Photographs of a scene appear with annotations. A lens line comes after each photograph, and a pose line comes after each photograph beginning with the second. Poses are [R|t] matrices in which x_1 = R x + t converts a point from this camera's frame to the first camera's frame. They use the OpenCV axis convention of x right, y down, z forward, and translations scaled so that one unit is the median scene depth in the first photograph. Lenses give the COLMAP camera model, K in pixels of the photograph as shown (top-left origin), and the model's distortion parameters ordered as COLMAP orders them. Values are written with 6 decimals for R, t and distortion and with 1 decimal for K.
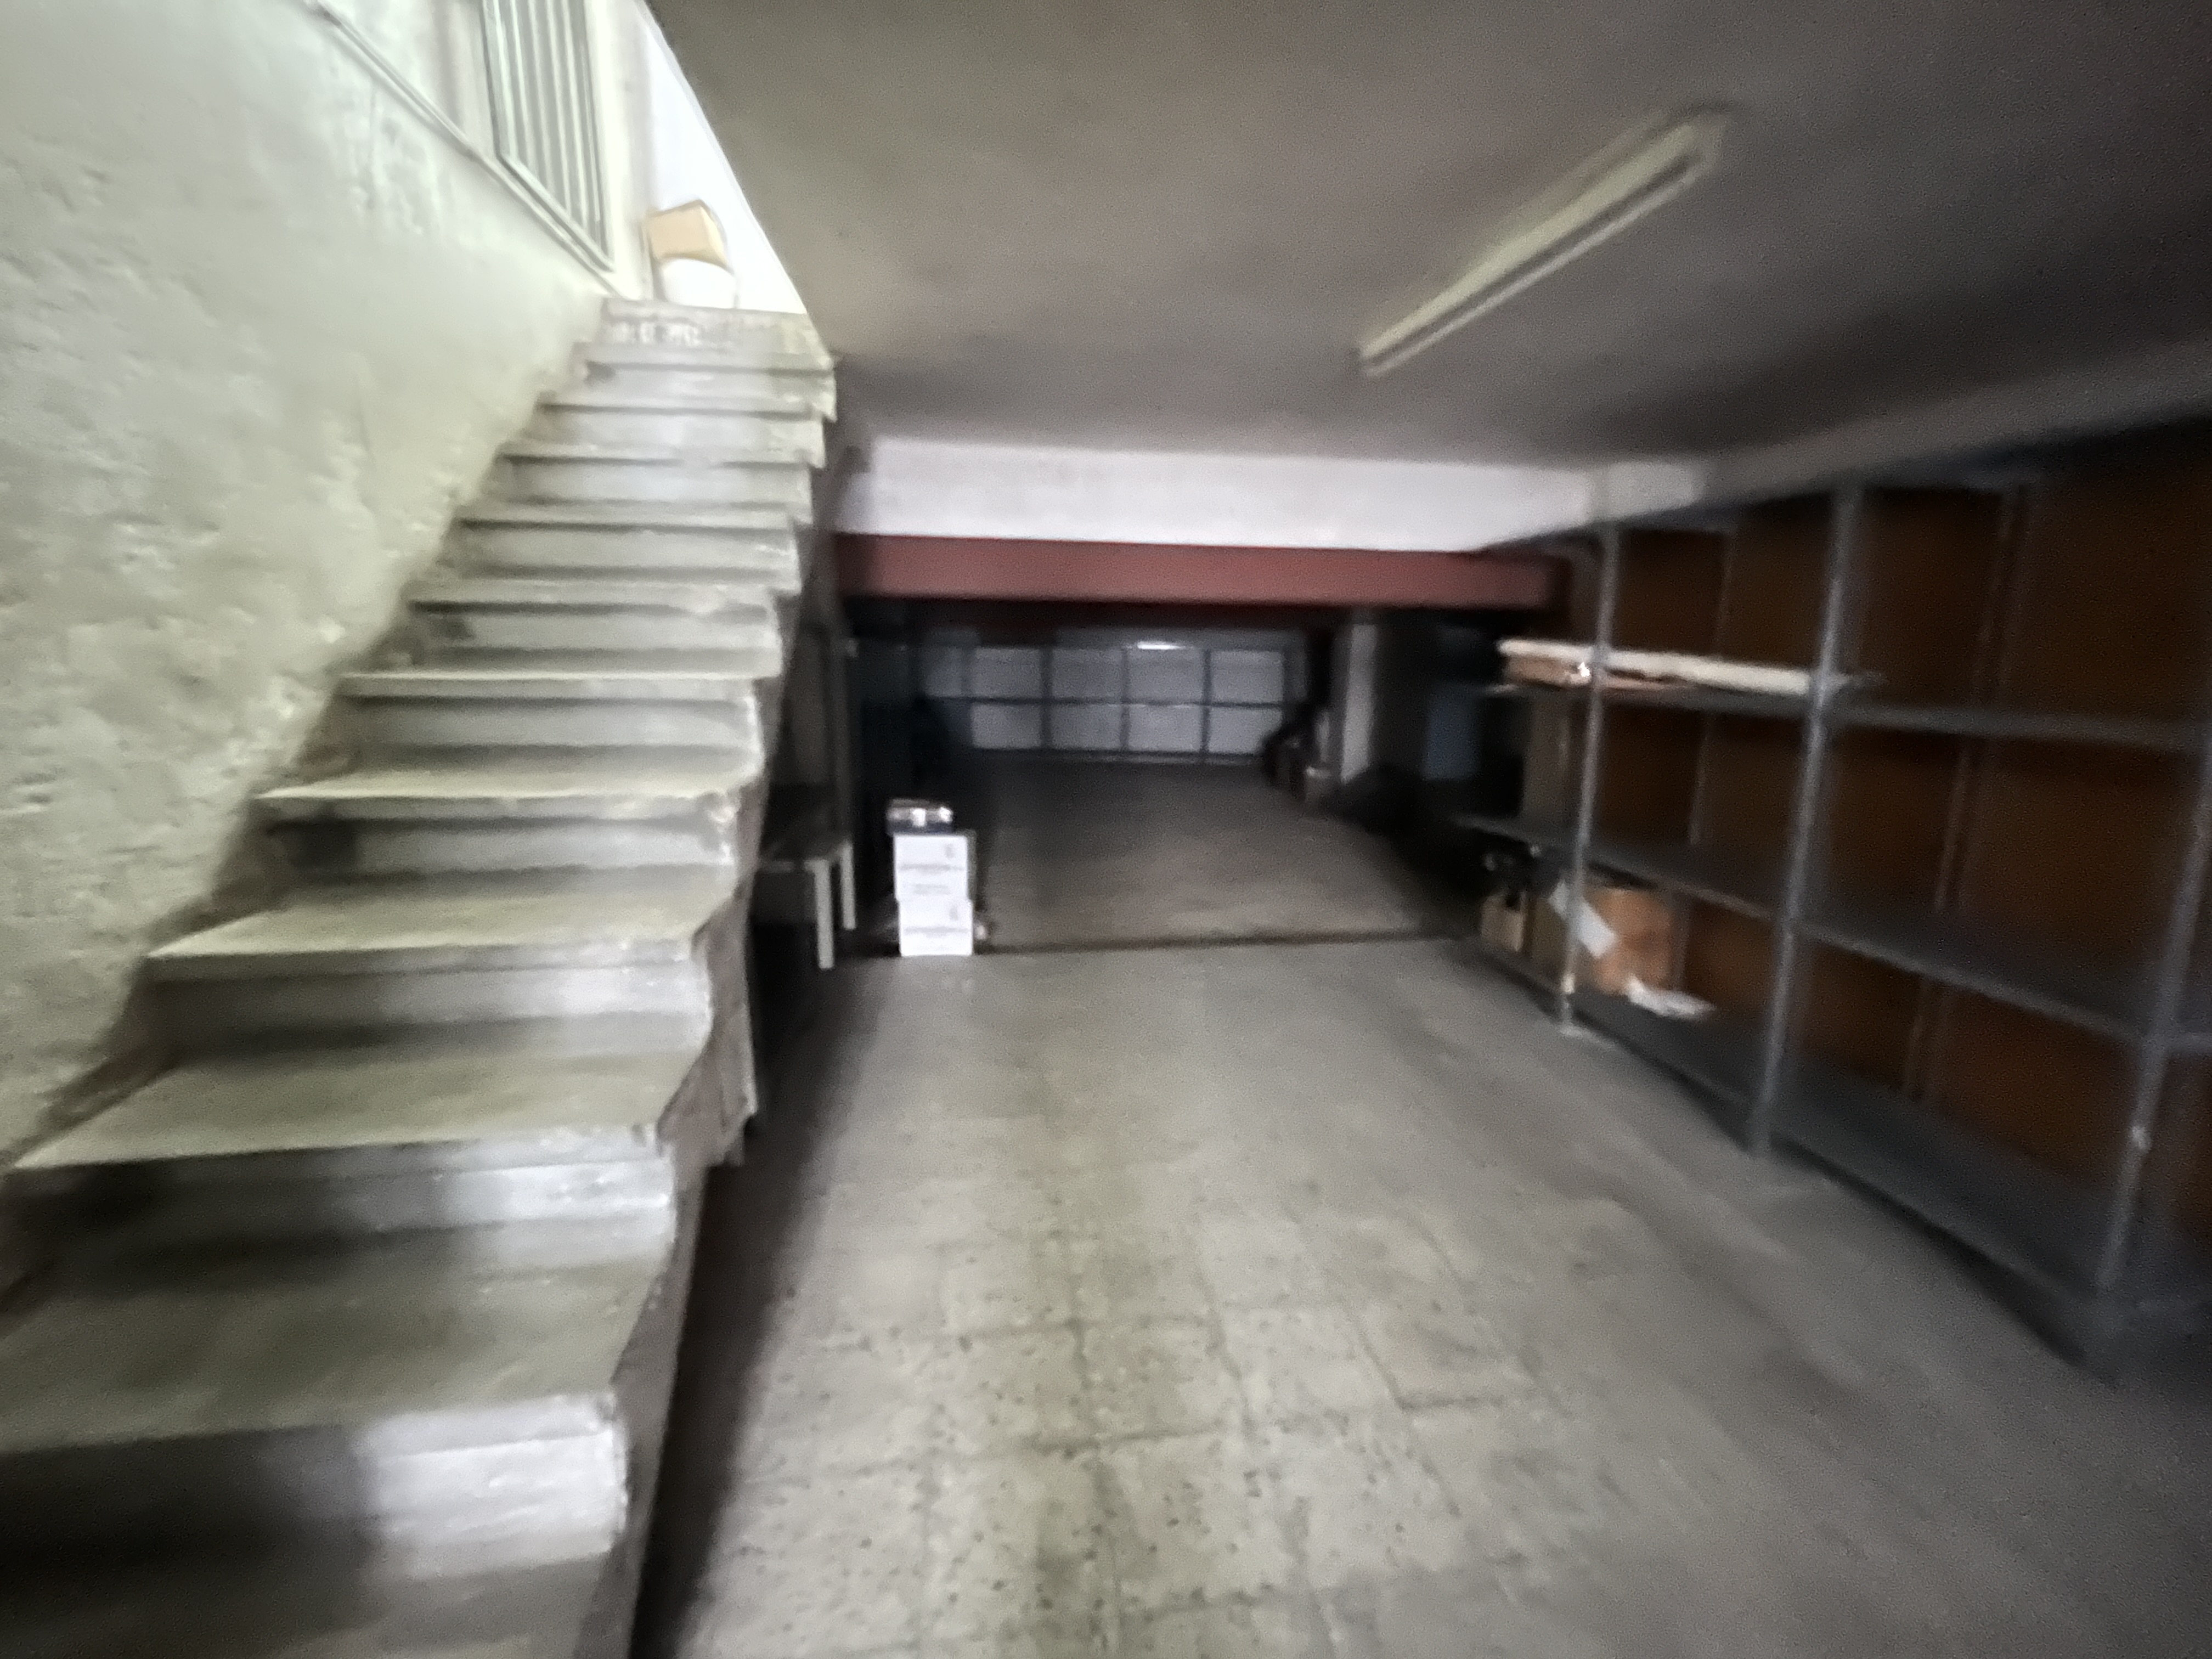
lens RADIAL K [[895.5, 0, 1102.9], [0, 895.5, 836.4], [0, 0, 1]] dist [-0.002922, 0.000033]
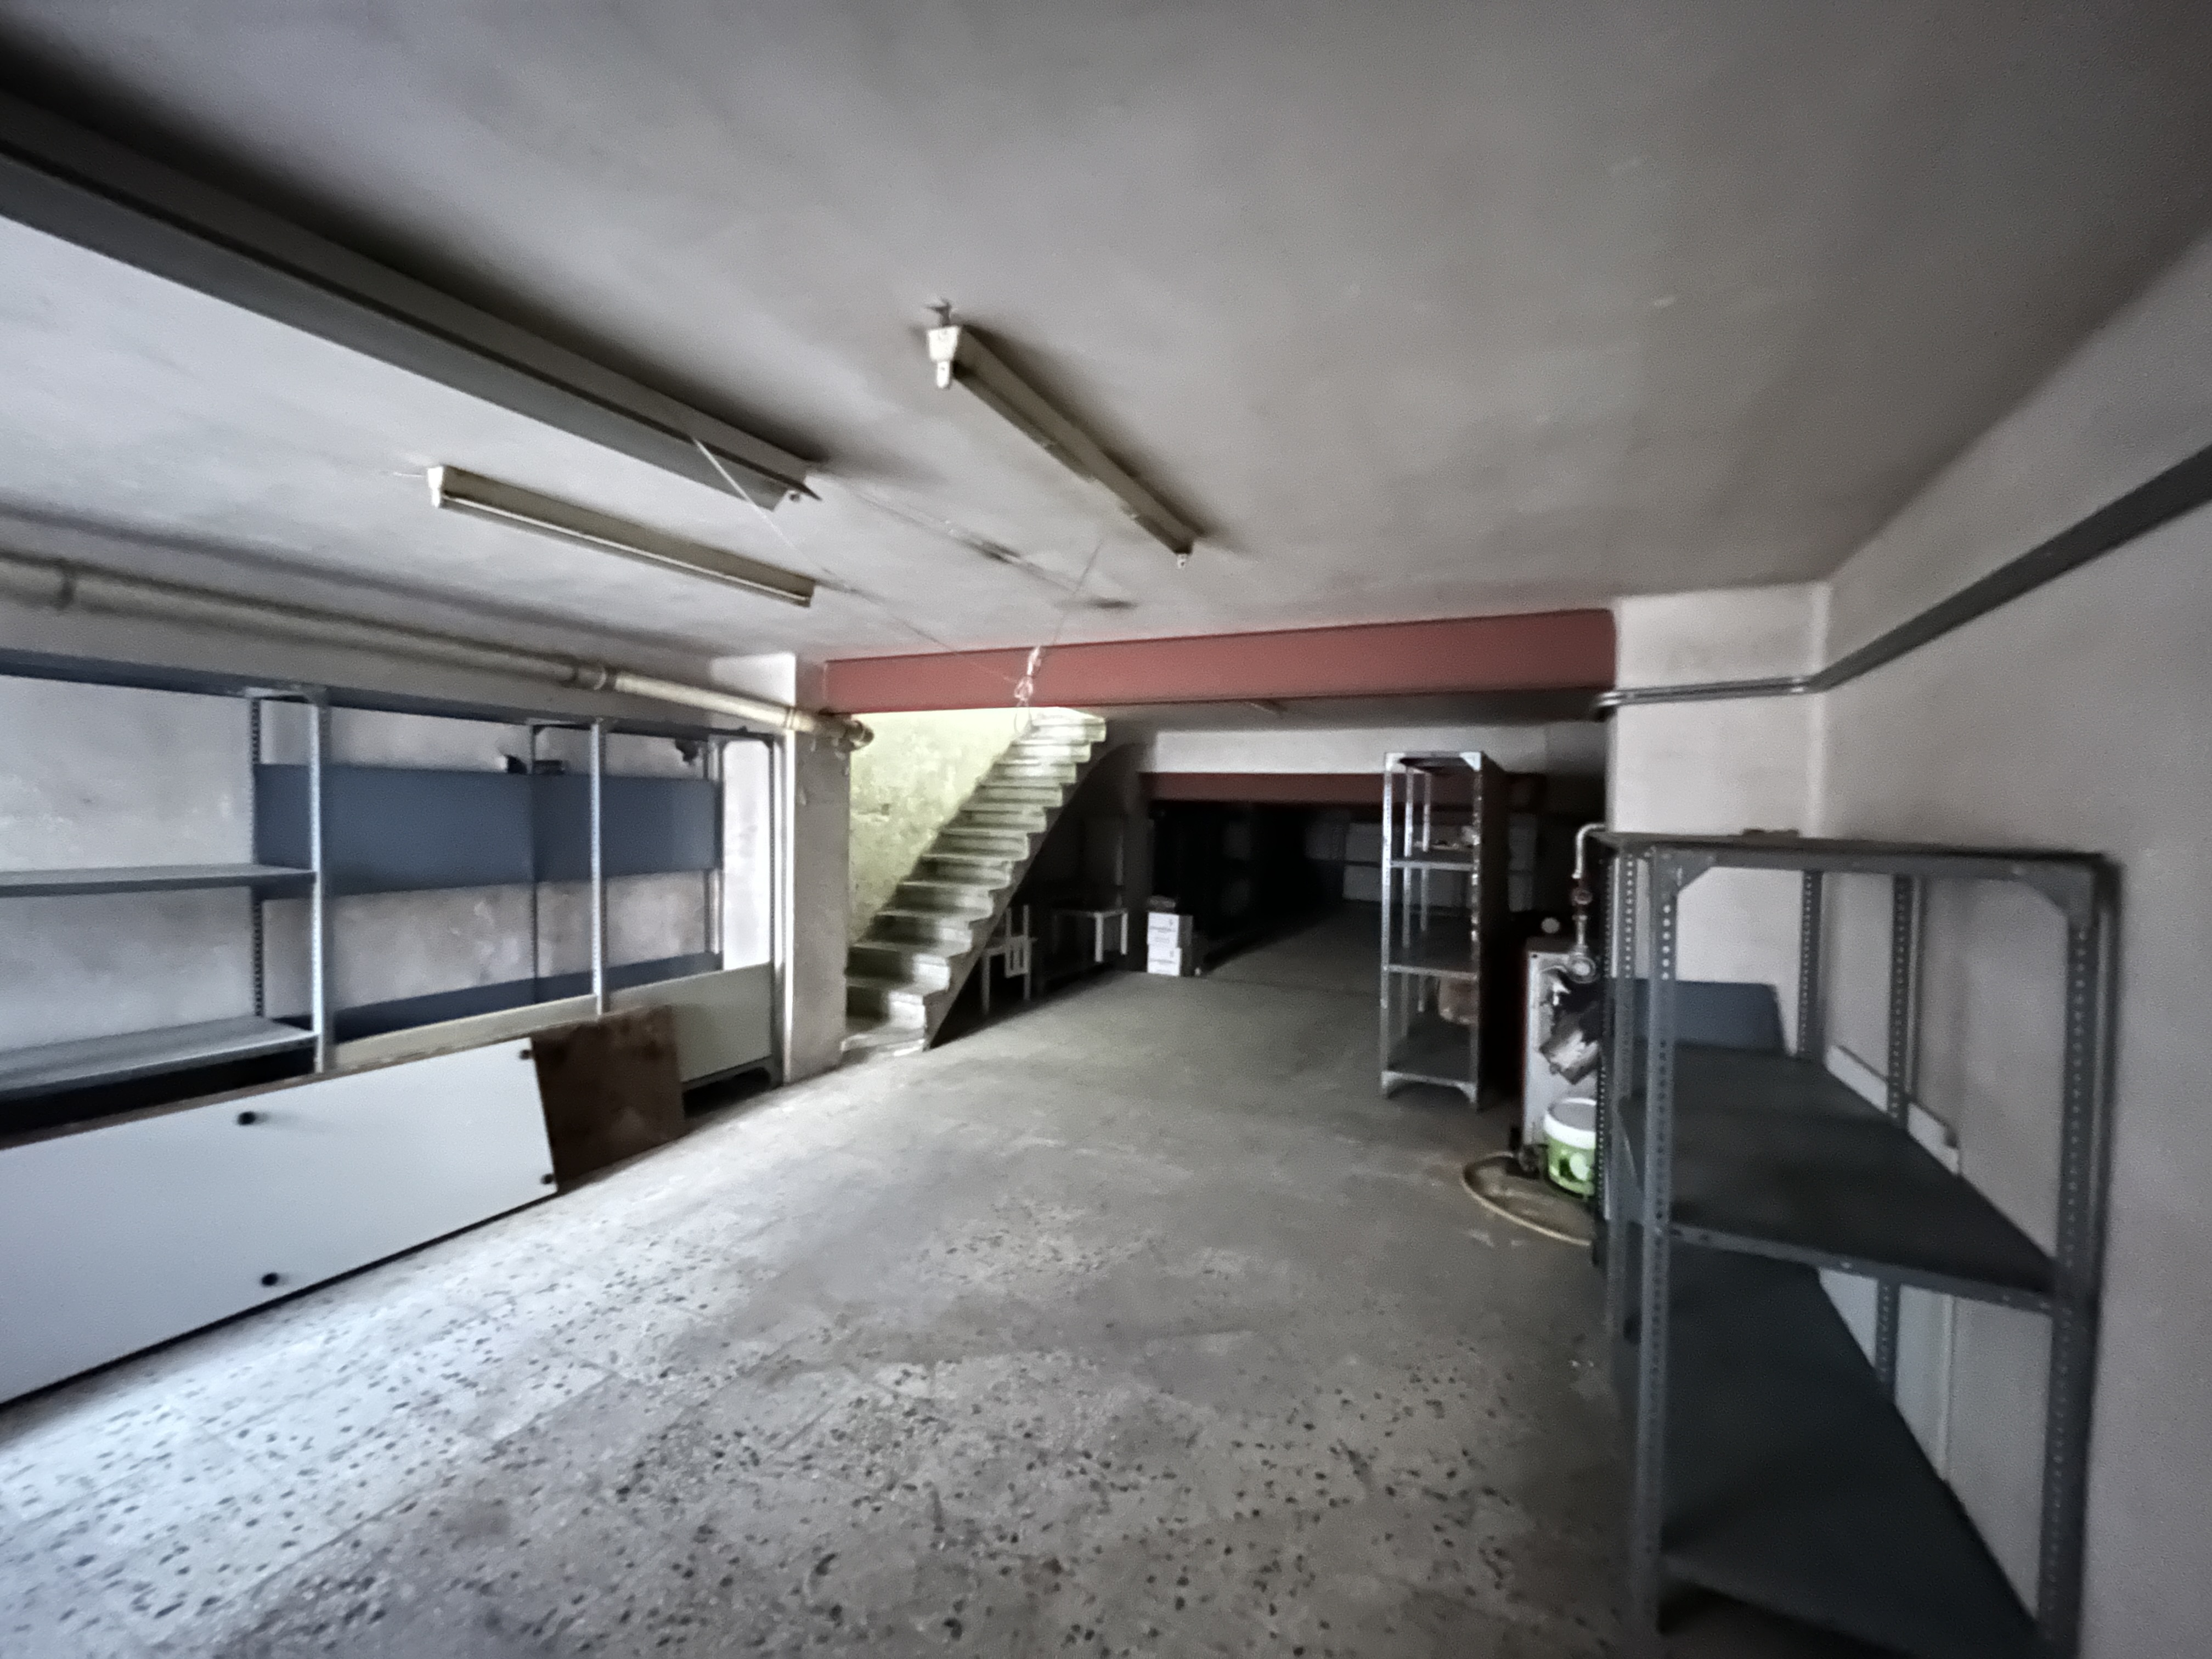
lens RADIAL K [[895.5, 0, 1102.3], [0, 895.5, 835.6], [0, 0, 1]] dist [-0.002922, 0.000033]
pose [[0.827602, 0.023189, -0.560836, 1.370691], [-0.129374, 0.980126, -0.150386, 0.247076], [0.546203, 0.197017, 0.814154, -1.286978]]
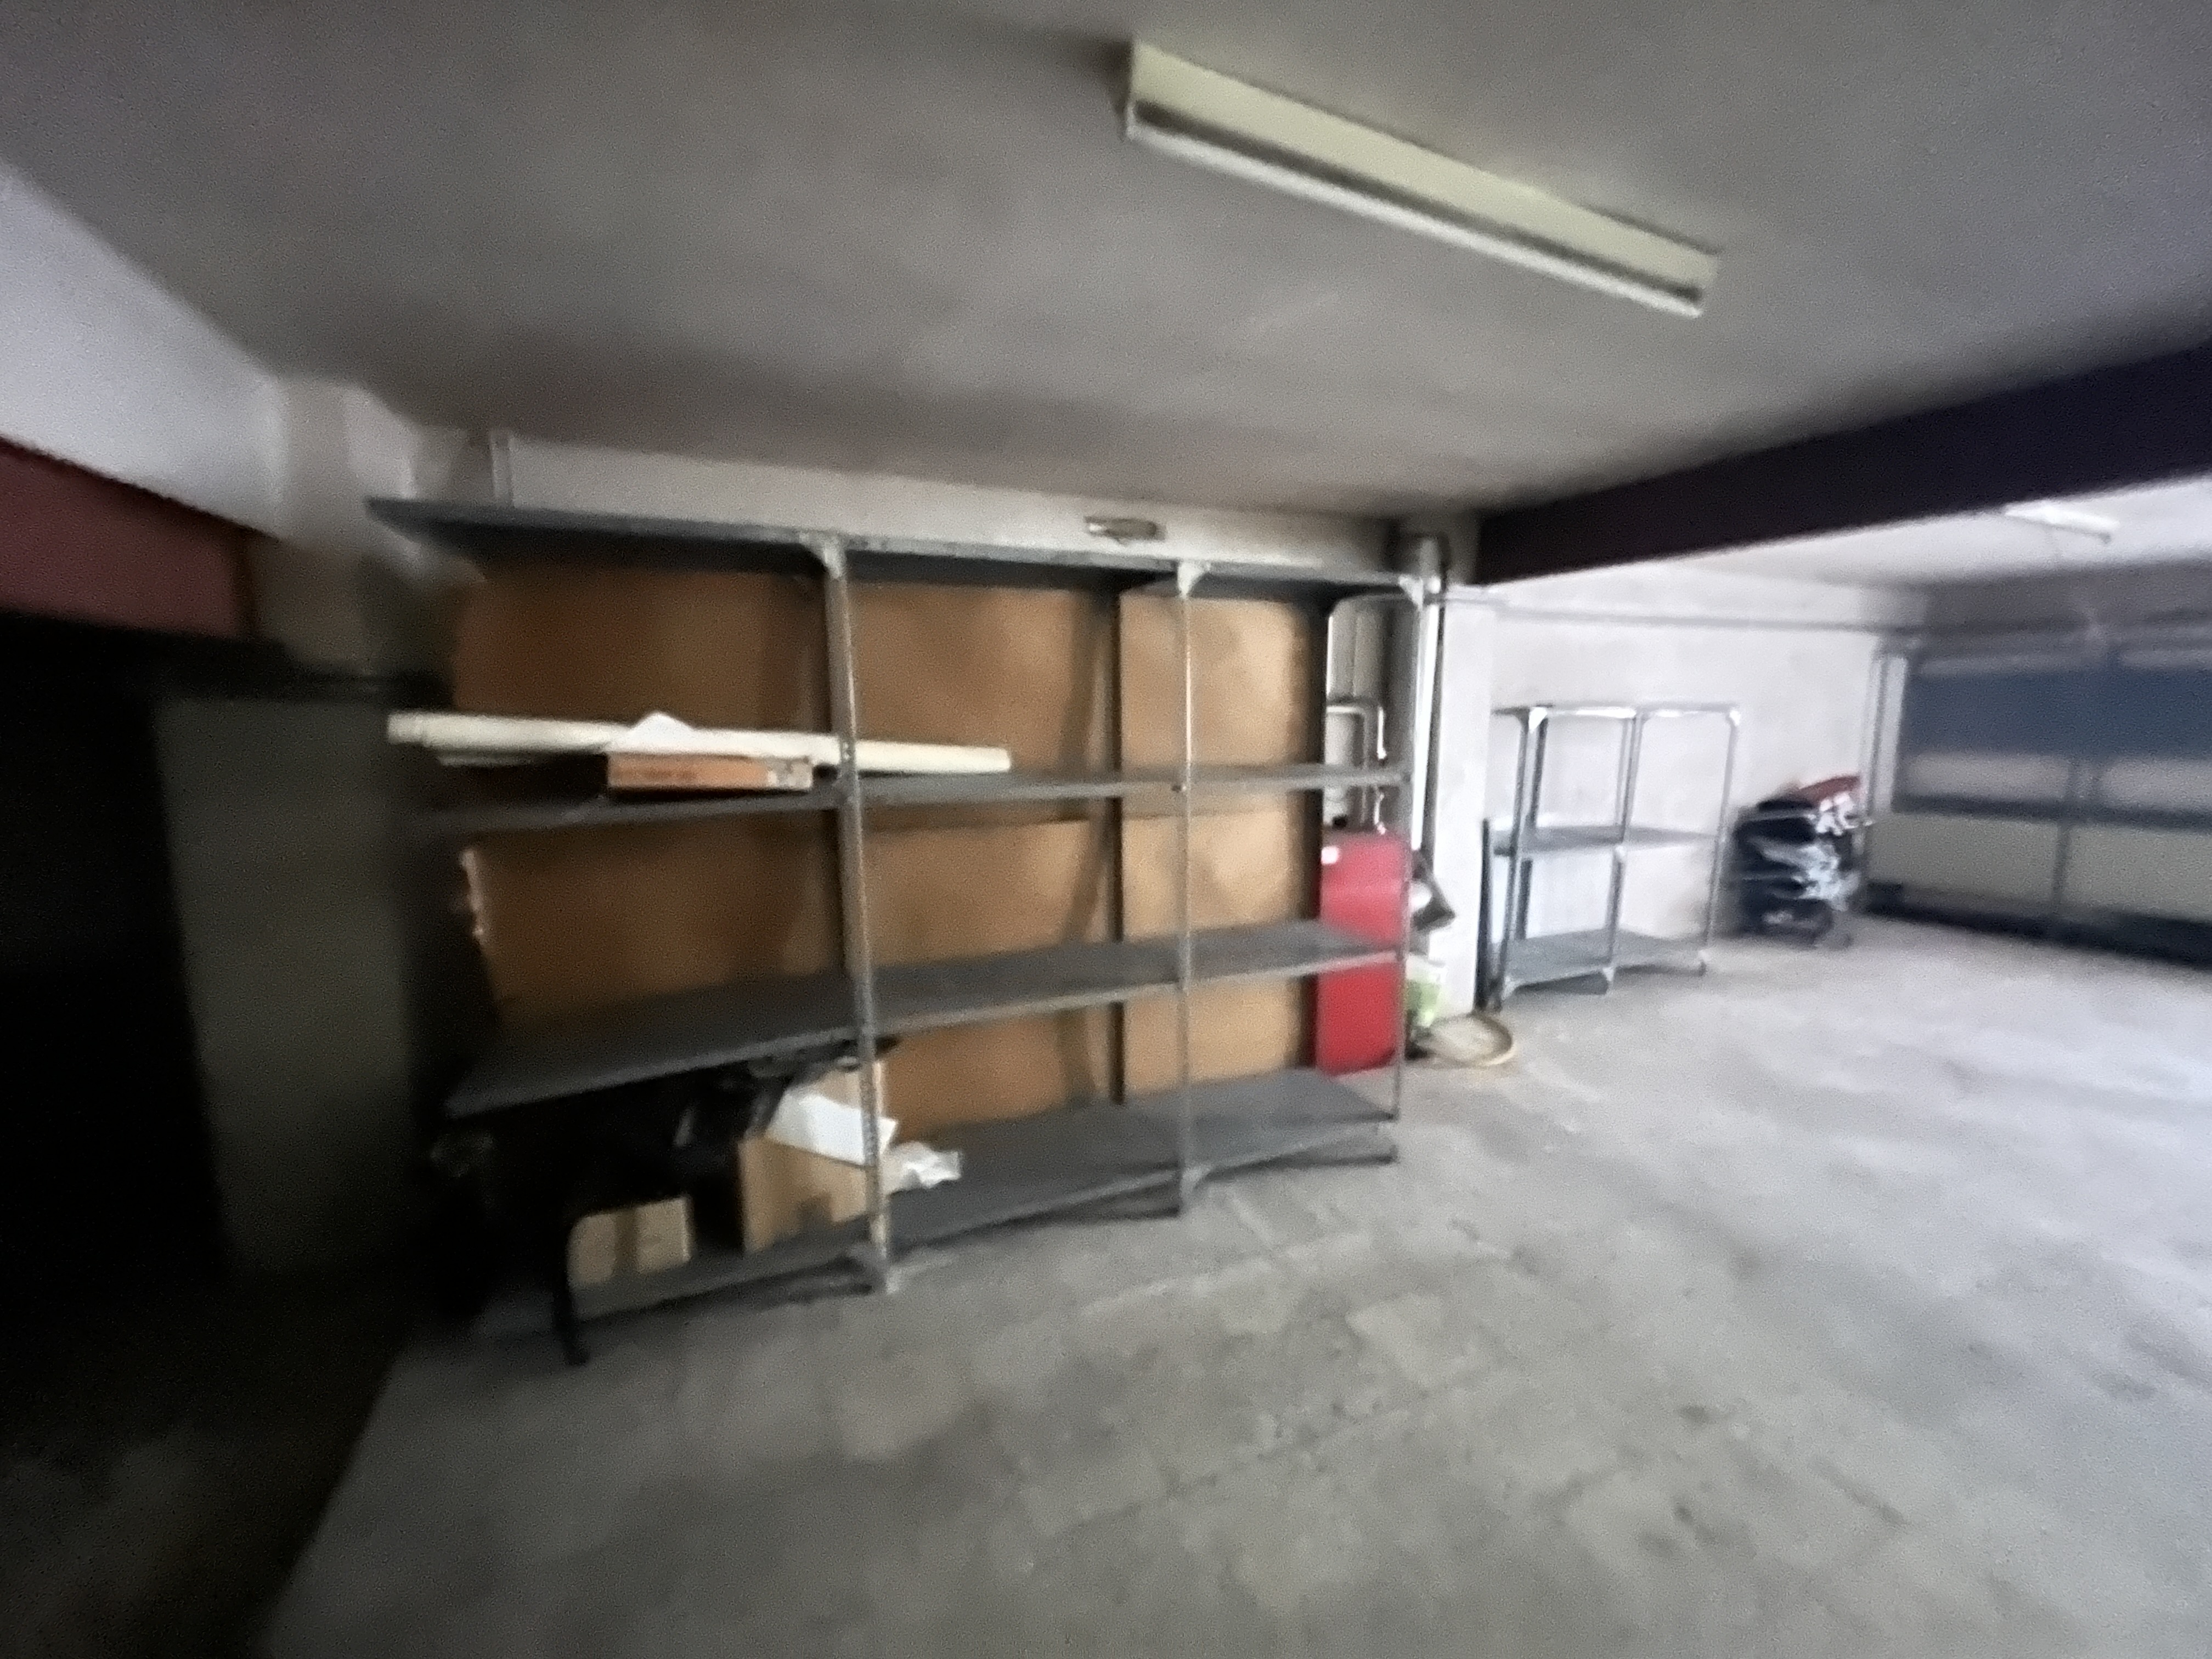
lens RADIAL K [[895.5, 0, 1106.2], [0, 895.5, 828.0], [0, 0, 1]] dist [-0.002922, 0.000033]
pose [[-0.271794, -0.140042, 0.952111, -0.165344], [0.196232, 0.960504, 0.197294, -0.300188], [-0.942136, 0.240458, -0.233579, 1.277121]]
